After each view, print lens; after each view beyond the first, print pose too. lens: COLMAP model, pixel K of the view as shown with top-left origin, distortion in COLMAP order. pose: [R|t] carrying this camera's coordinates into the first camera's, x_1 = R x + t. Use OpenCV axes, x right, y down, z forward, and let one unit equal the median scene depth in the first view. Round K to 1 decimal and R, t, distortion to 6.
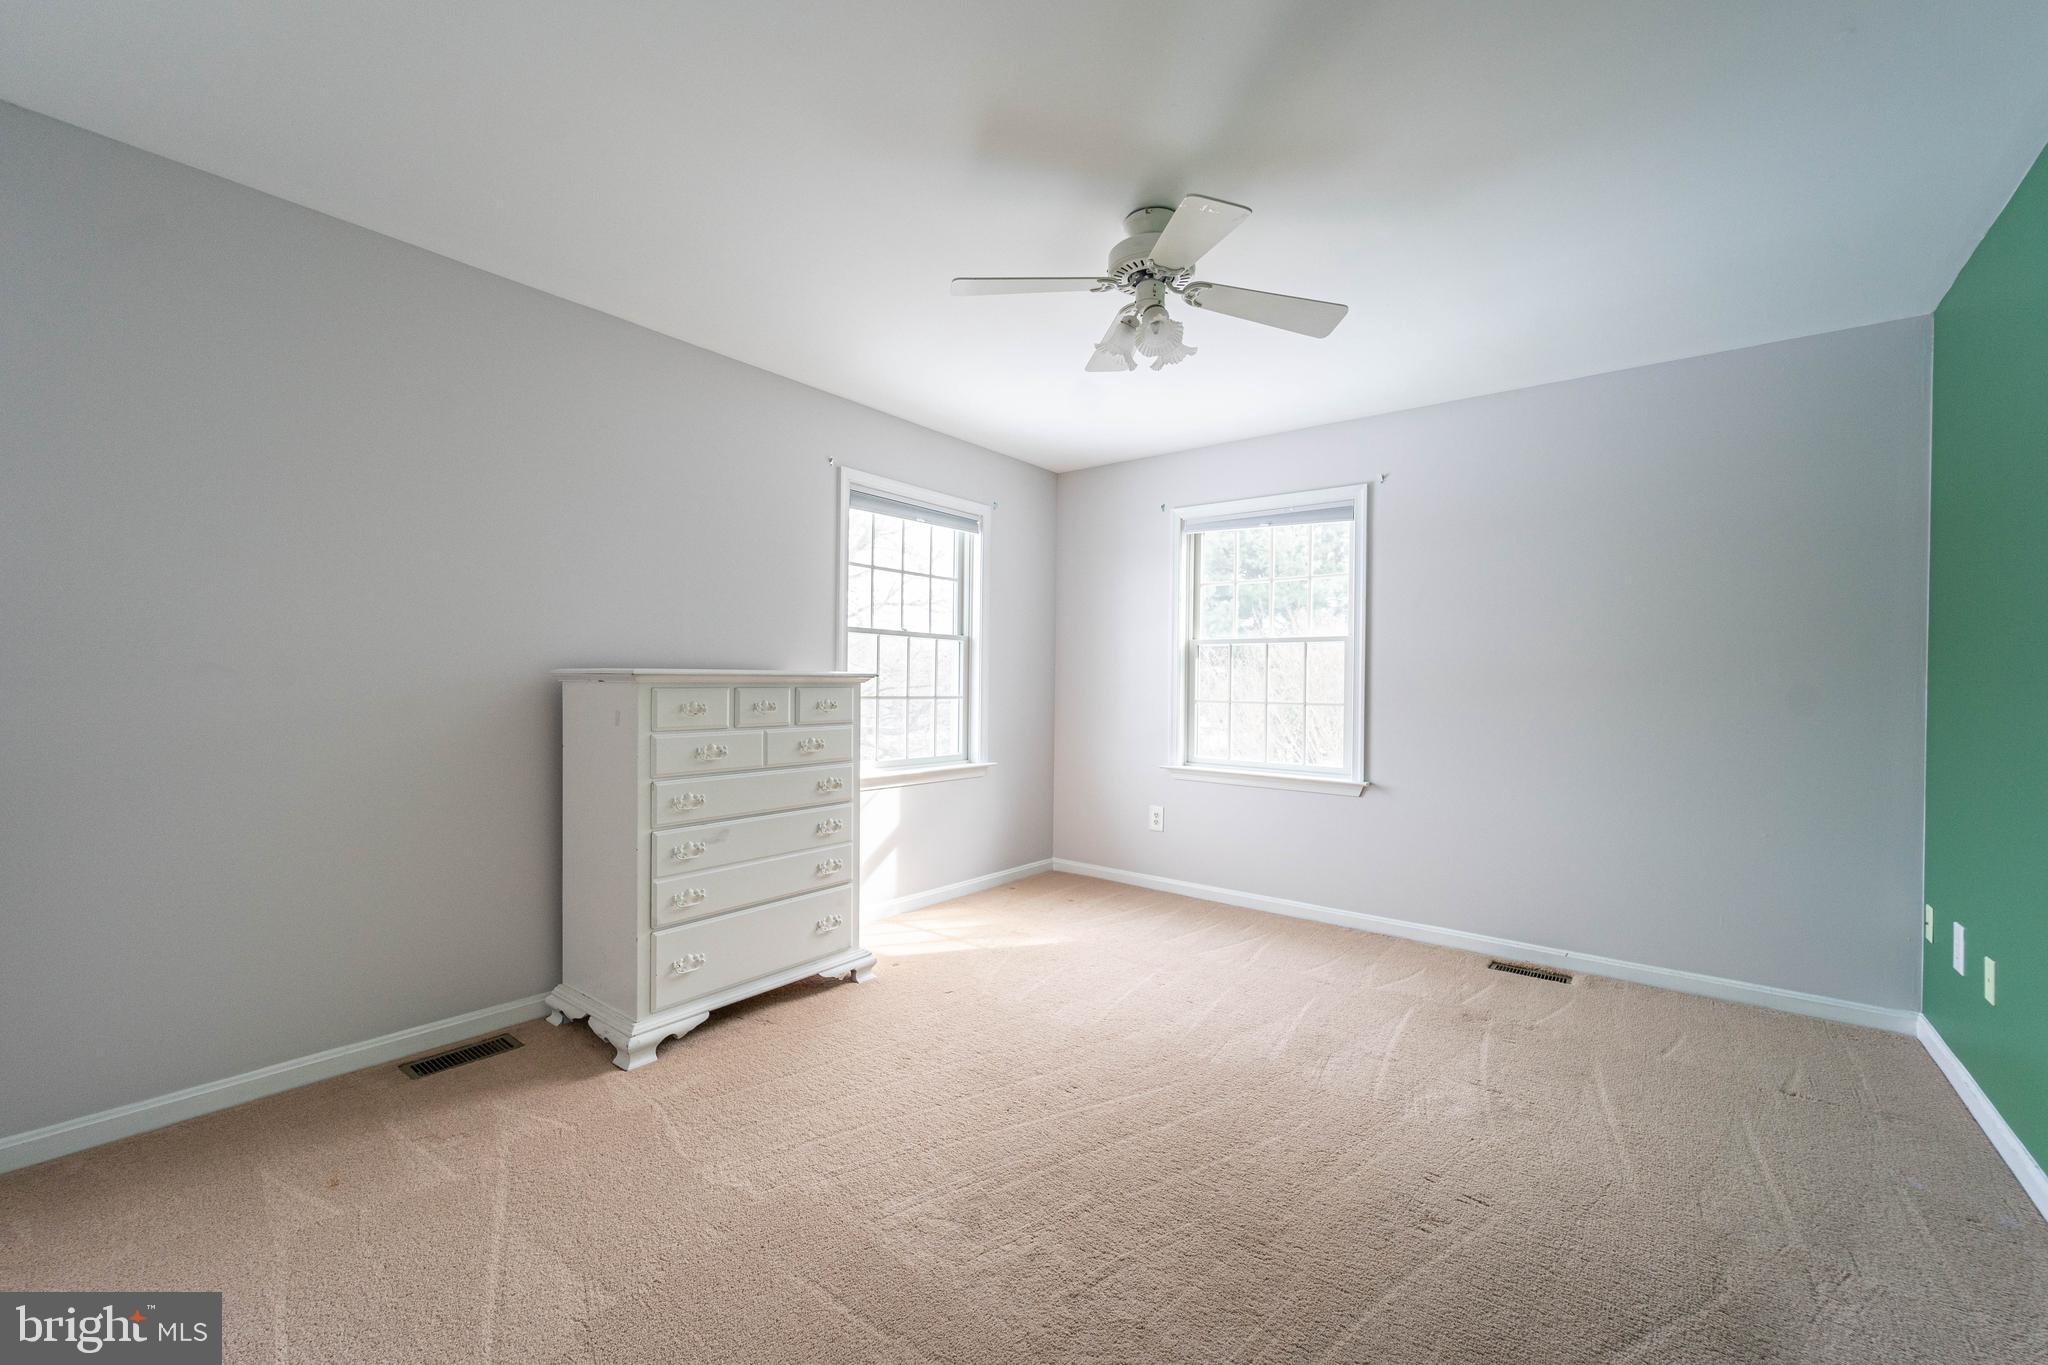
lens RADIAL K [[831.6, 0, 1020.3], [0, 831.6, 682.1], [0, 0, 1]] dist [-0.003079, 0.000245]
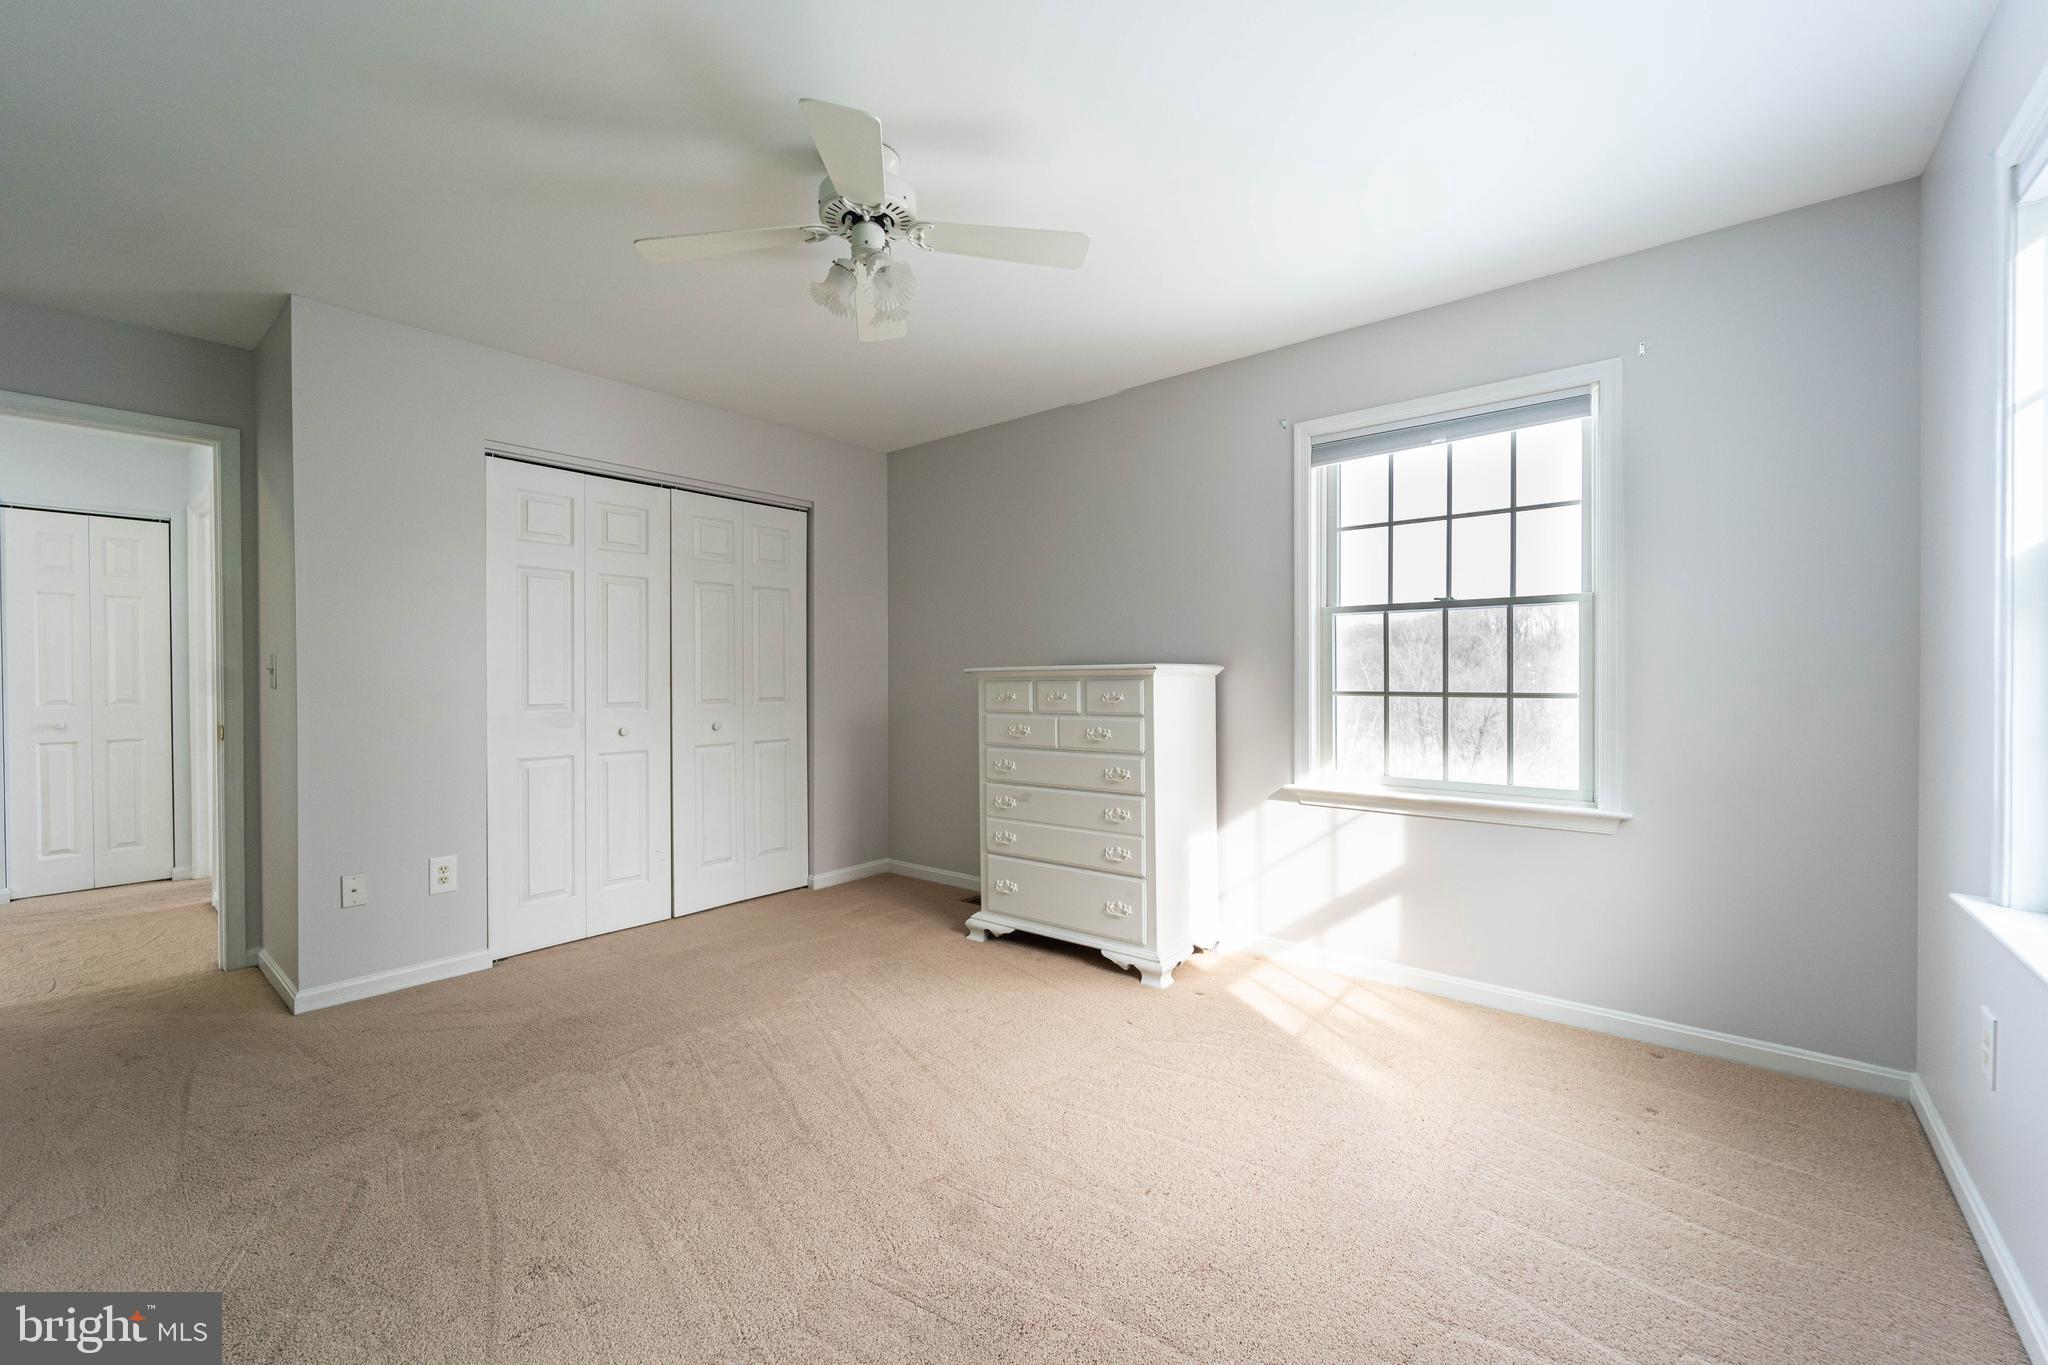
lens RADIAL K [[831.6, 0, 1027.6], [0, 831.6, 685.8], [0, 0, 1]] dist [-0.003079, 0.000245]
pose [[-0.018479, 0.009074, -0.999788, 0.820248], [0.007701, 0.999930, 0.008933, 0.002943], [0.999800, -0.007534, -0.018547, 0.928771]]
